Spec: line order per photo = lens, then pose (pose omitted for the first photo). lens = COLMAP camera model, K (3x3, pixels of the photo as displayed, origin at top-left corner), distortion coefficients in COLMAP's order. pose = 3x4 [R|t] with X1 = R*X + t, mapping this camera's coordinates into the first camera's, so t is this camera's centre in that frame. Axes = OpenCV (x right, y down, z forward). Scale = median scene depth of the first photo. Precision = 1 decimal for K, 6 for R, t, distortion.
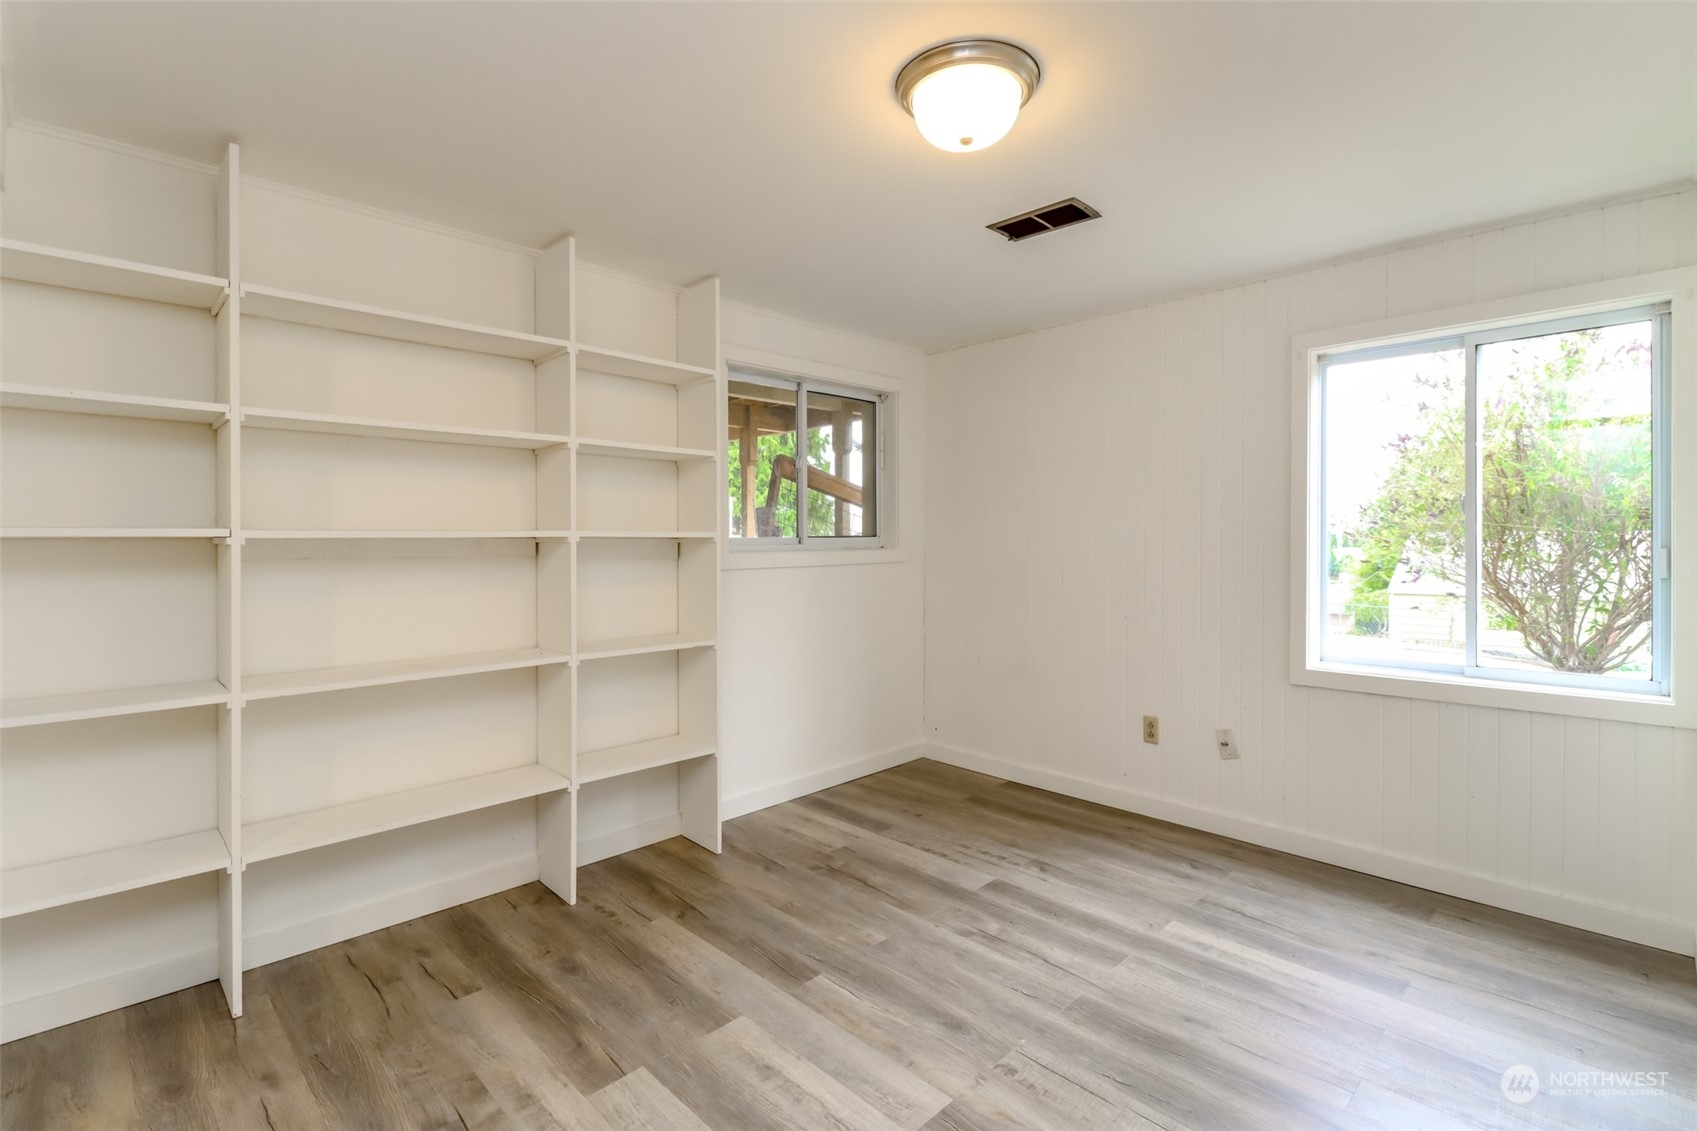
lens RADIAL K [[769.5, 0, 851.0], [0, 769.5, 549.7], [0, 0, 1]] dist [0.001824, -0.005899]
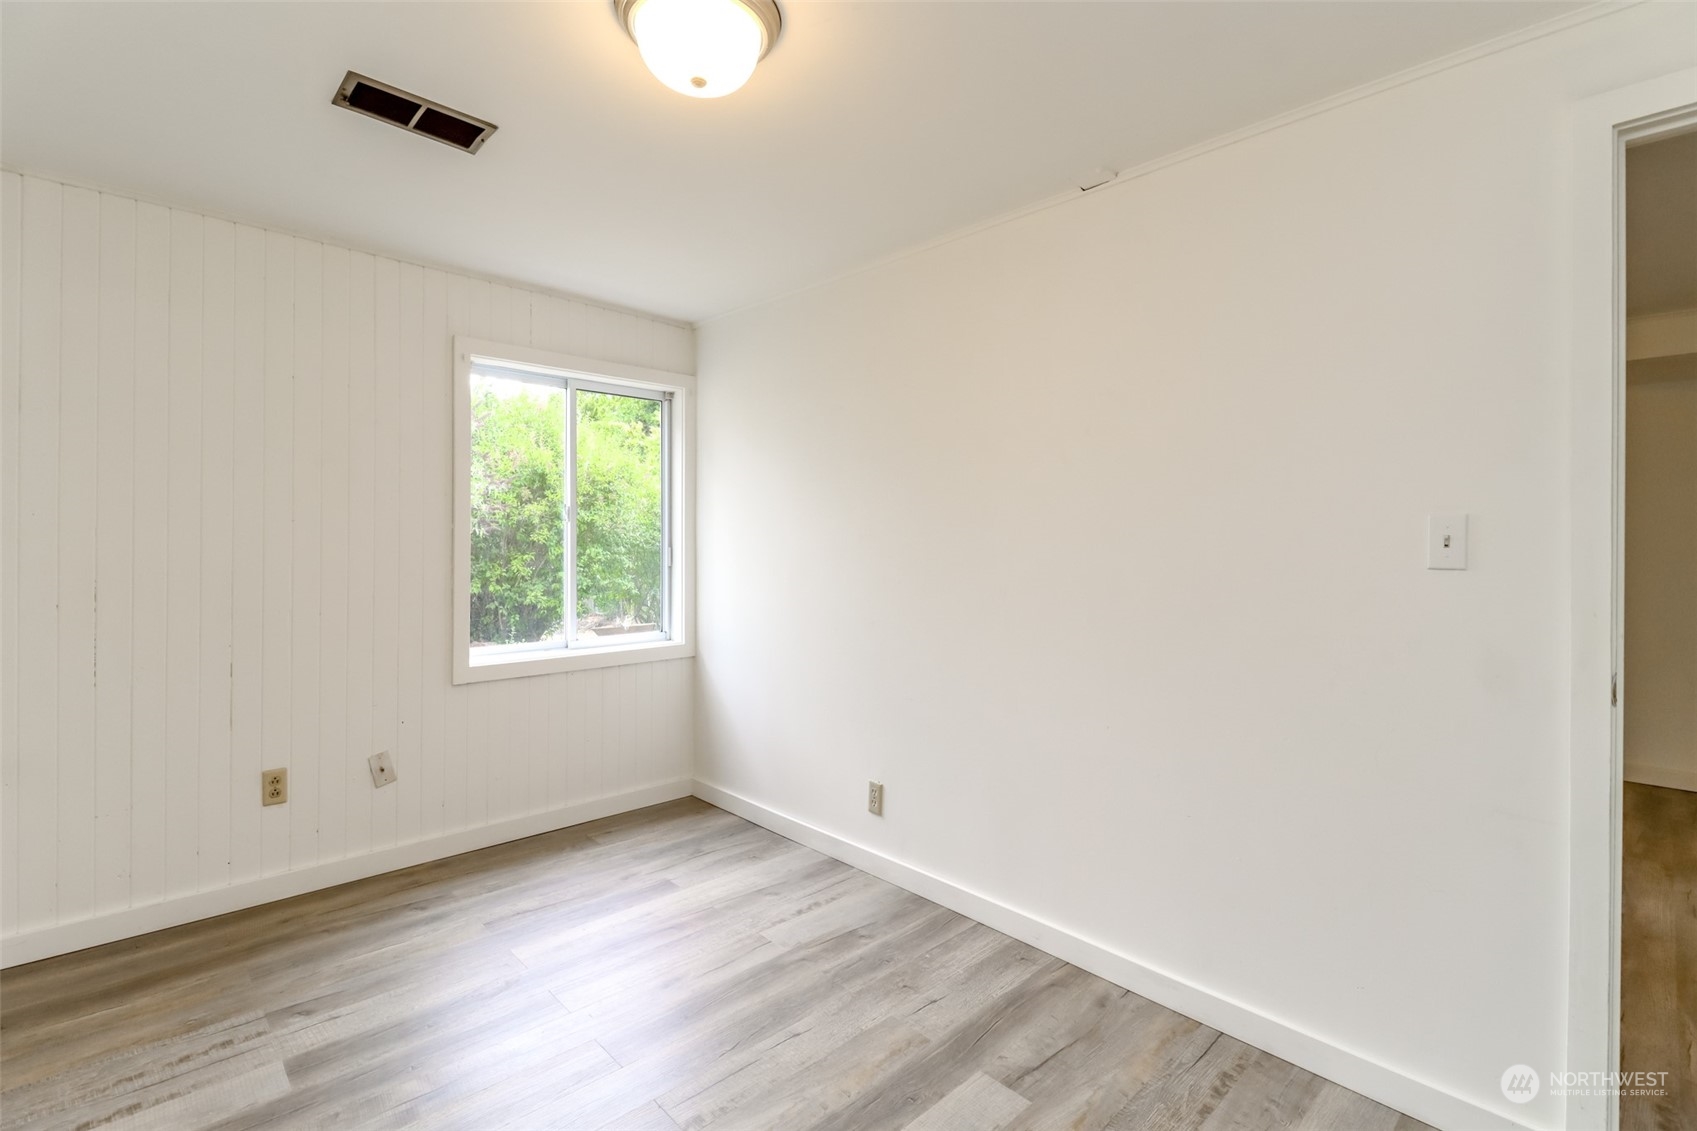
lens RADIAL K [[769.5, 0, 851.0], [0, 769.5, 549.7], [0, 0, 1]] dist [0.001824, -0.005899]
pose [[0.009440, -0.006768, 0.999933, -0.430467], [0.004265, 0.999968, 0.006728, -0.005399], [-0.999946, 0.004202, 0.009469, 0.491263]]
